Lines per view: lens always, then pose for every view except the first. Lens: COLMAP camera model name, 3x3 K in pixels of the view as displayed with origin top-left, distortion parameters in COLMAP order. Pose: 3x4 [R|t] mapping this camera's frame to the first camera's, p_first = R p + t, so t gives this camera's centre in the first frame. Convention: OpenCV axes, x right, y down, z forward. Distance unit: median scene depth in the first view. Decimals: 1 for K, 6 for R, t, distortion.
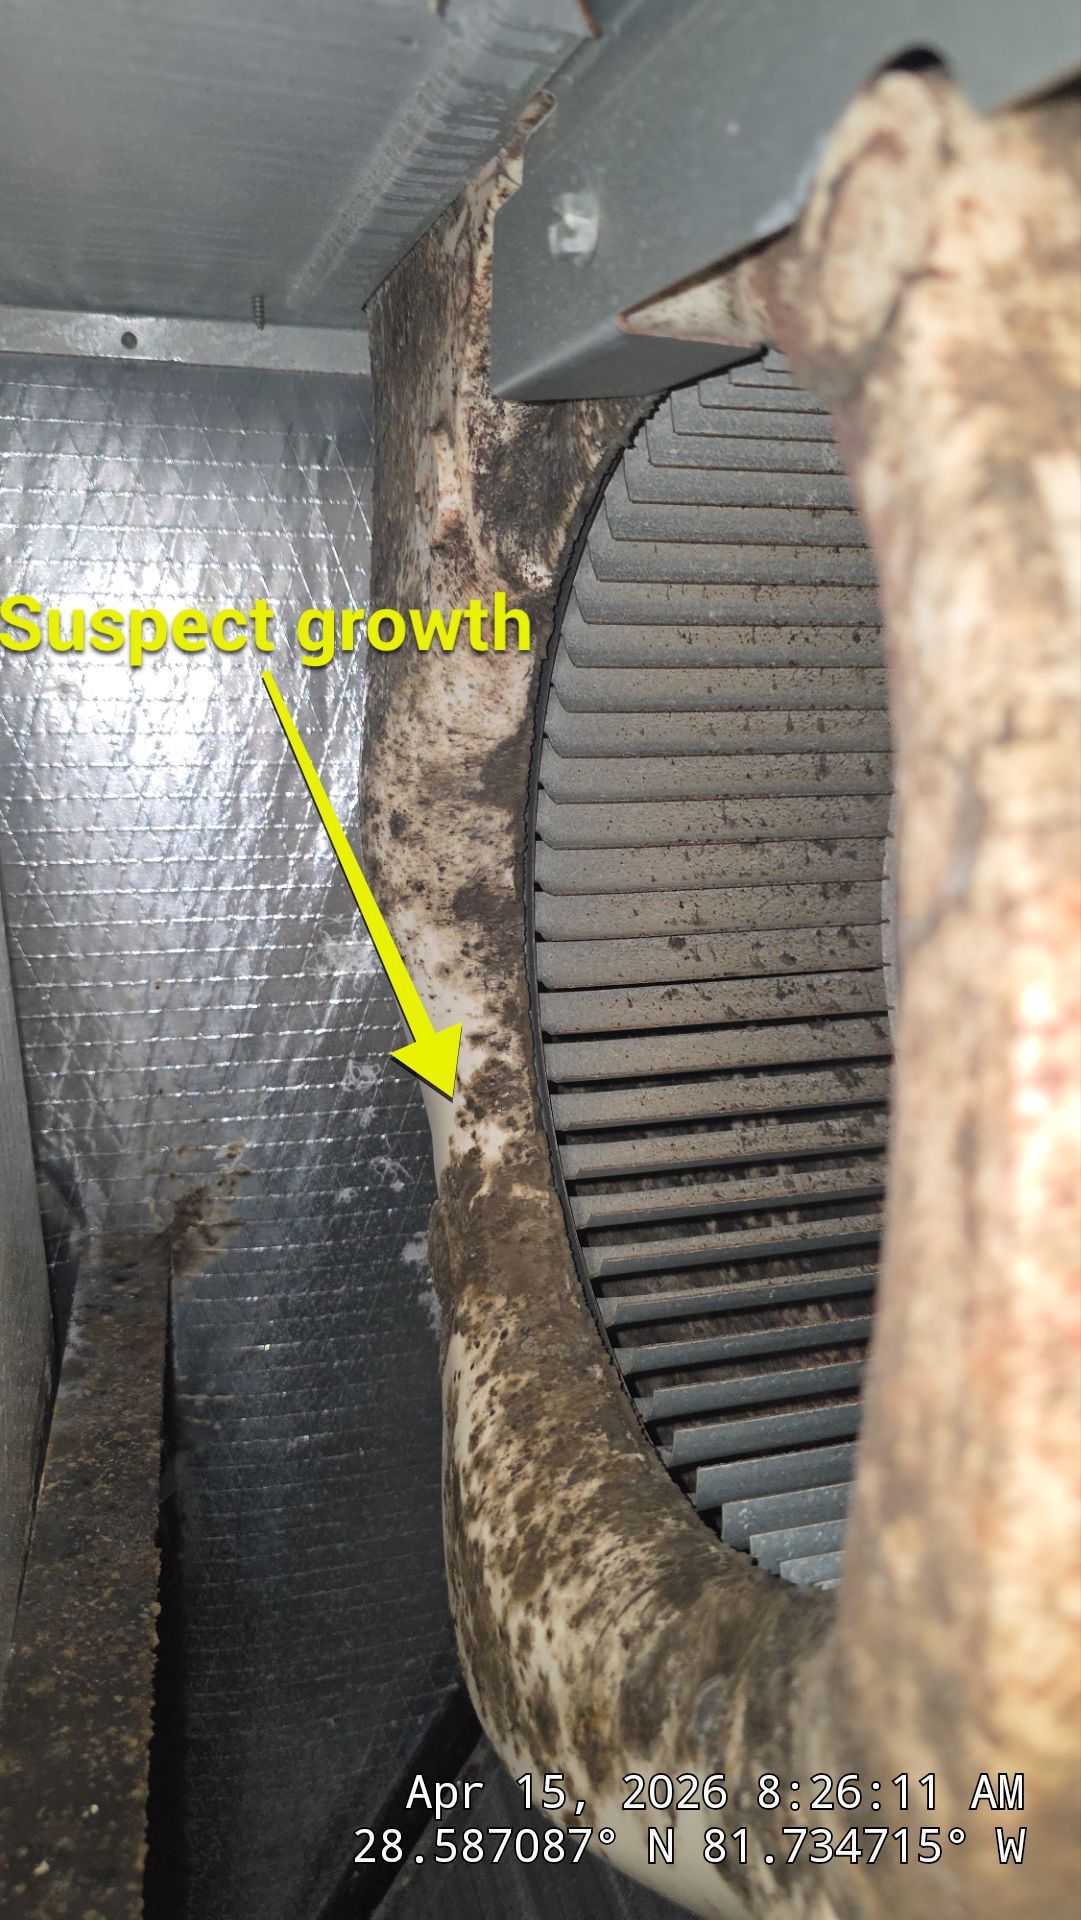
lens RADIAL K [[1310.0, 0, 494.2], [0, 1310.0, 950.4], [0, 0, 1]] dist [0.039346, -0.049397]
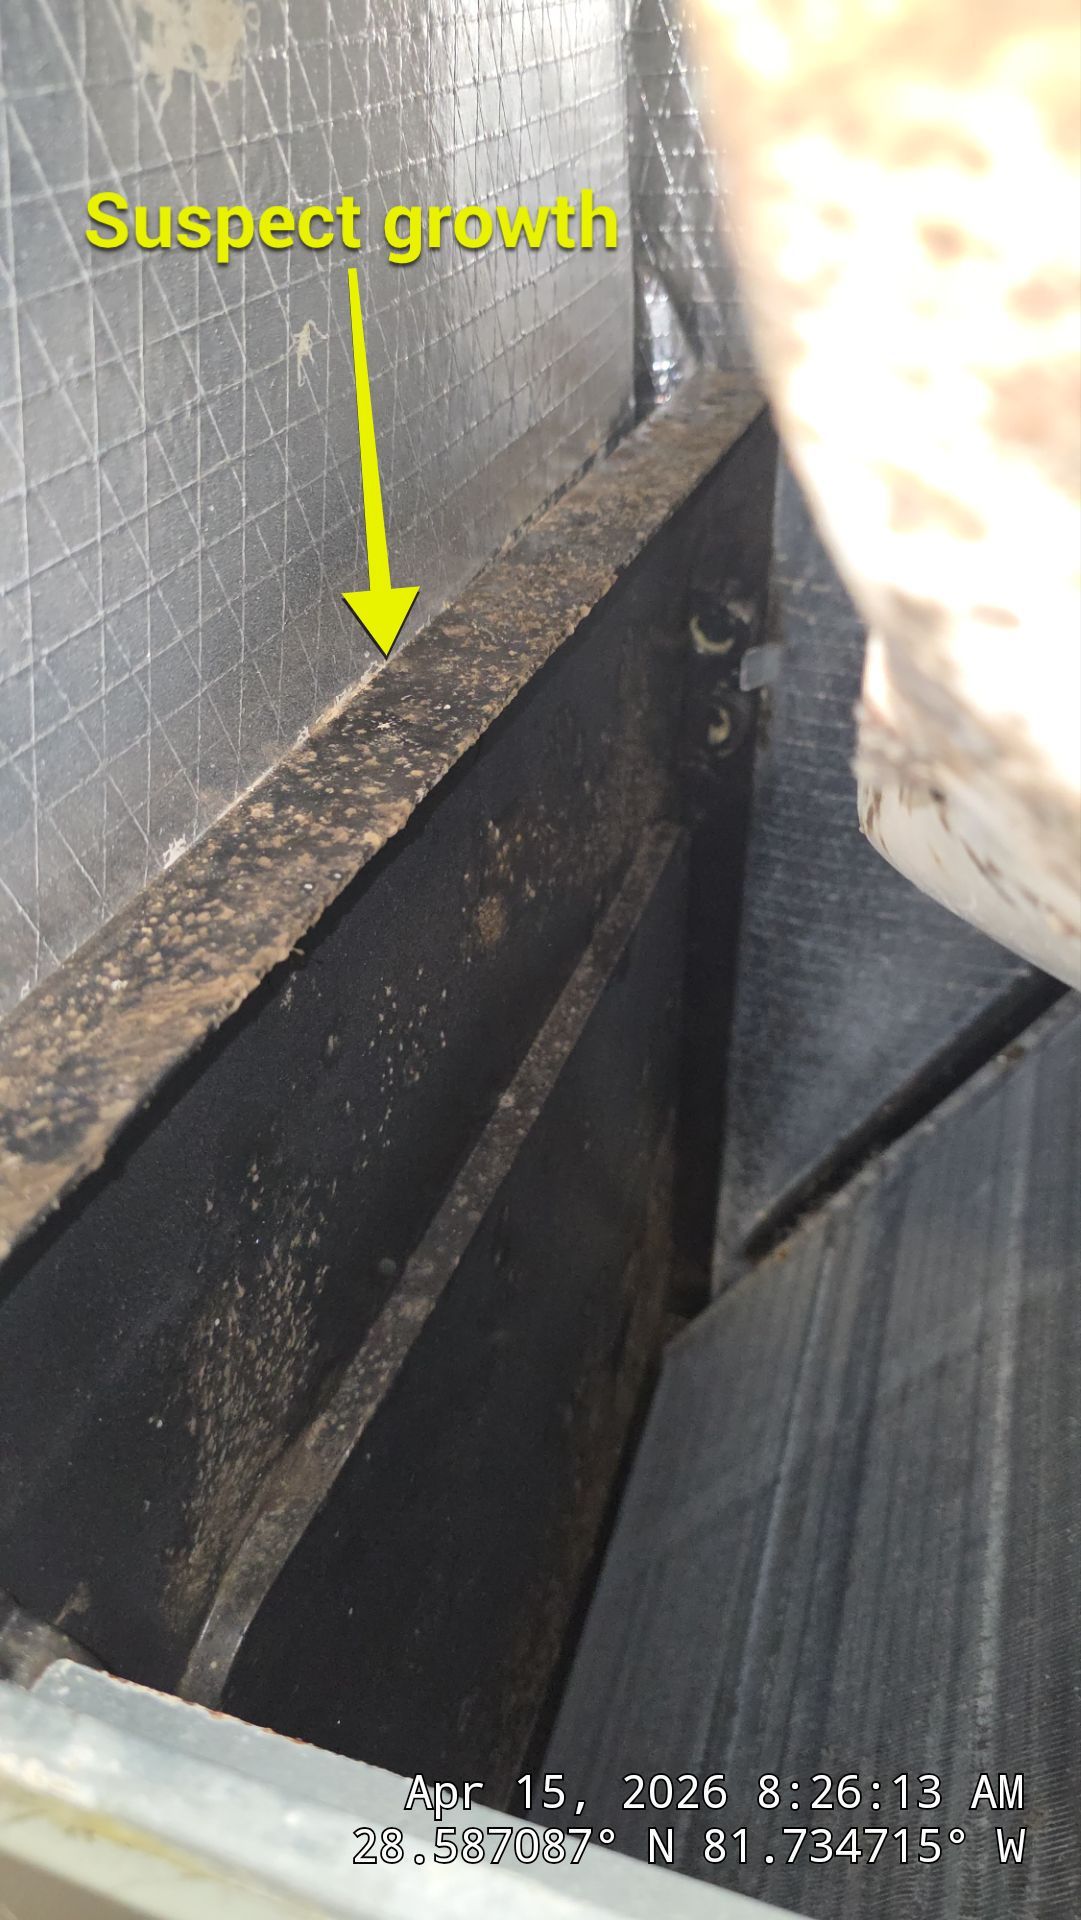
lens RADIAL K [[1310.0, 0, 504.0], [0, 1310.0, 974.9], [0, 0, 1]] dist [0.039346, -0.049397]
pose [[0.807666, 0.303419, -0.505582, 0.161849], [-0.064183, 0.897586, 0.436143, 0.190831], [0.586137, -0.319808, 0.744424, 0.090164]]
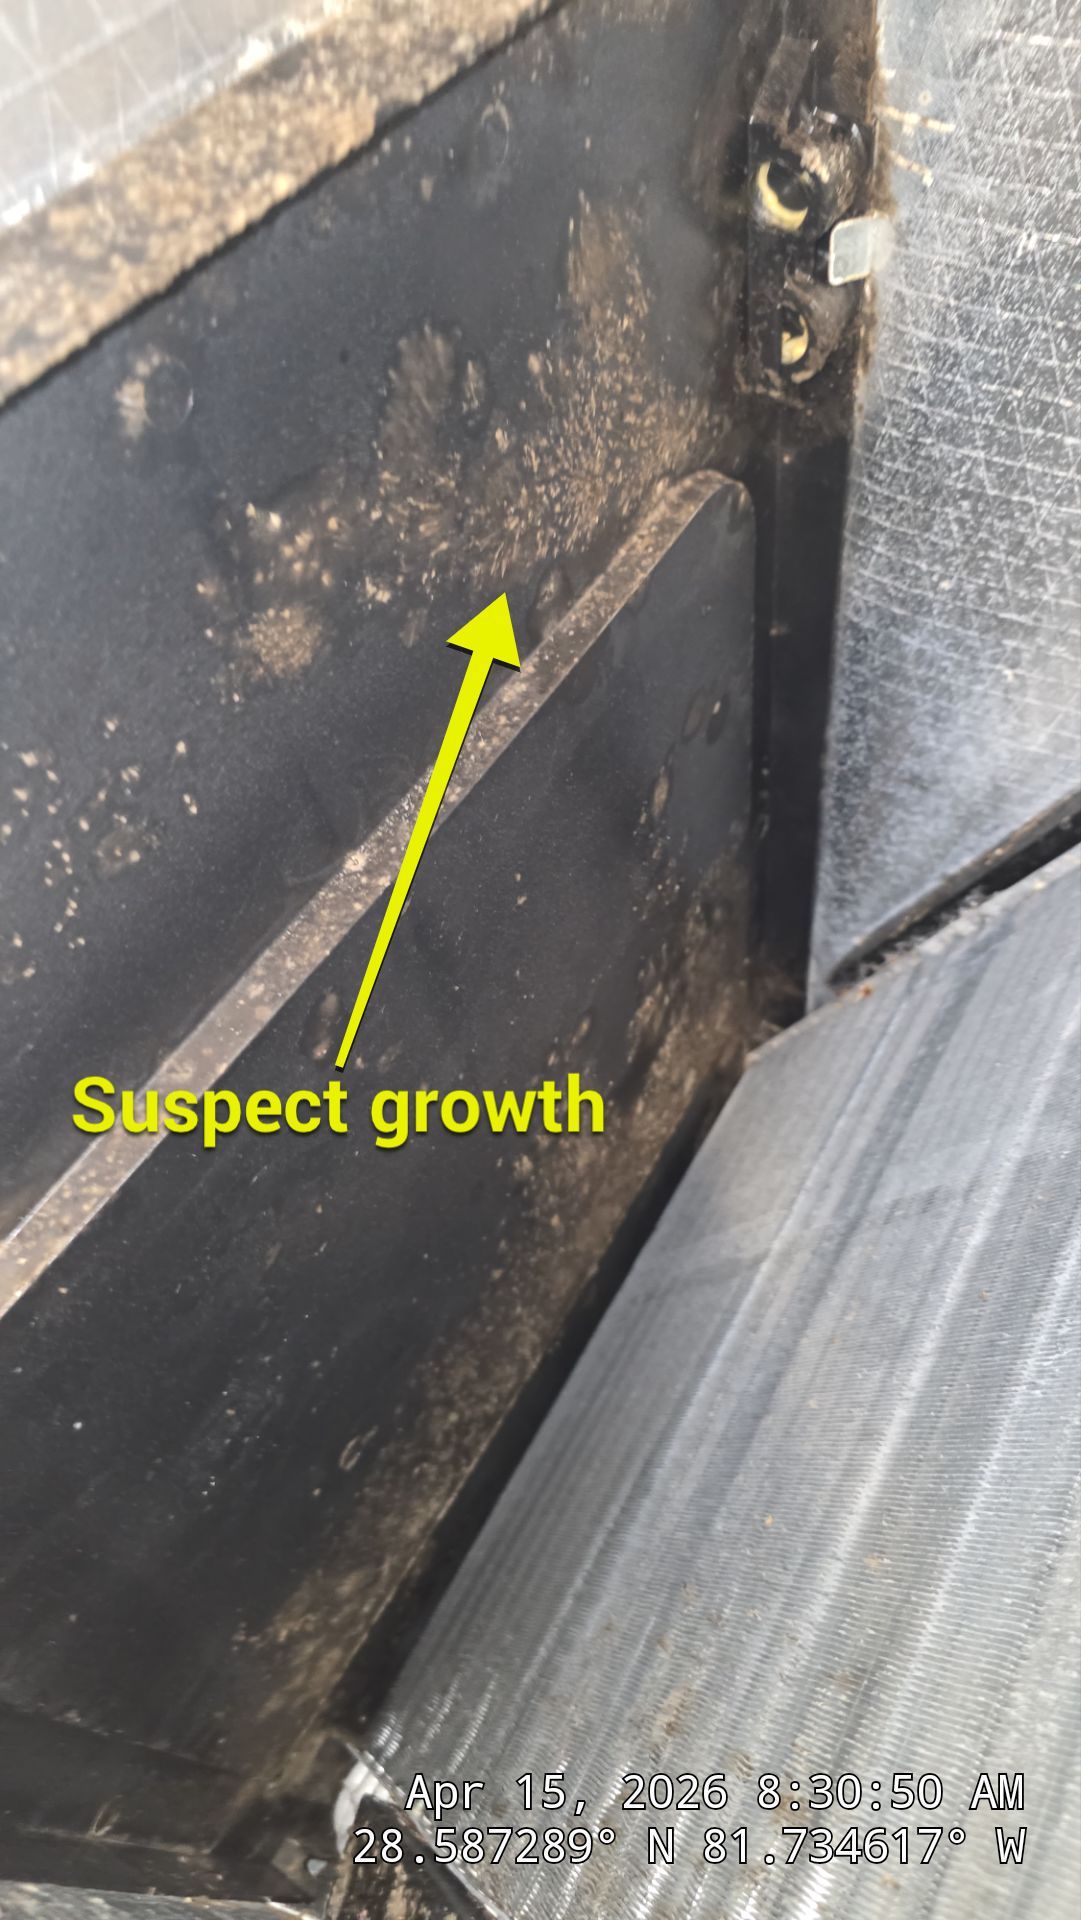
lens RADIAL K [[1310.0, 0, 549.2], [0, 1310.0, 951.2], [0, 0, 1]] dist [0.039346, -0.049397]
pose [[0.669474, 0.529987, -0.520498, 0.197729], [-0.040619, 0.725761, 0.686746, 0.197866], [0.741724, -0.438617, 0.507406, 0.365136]]
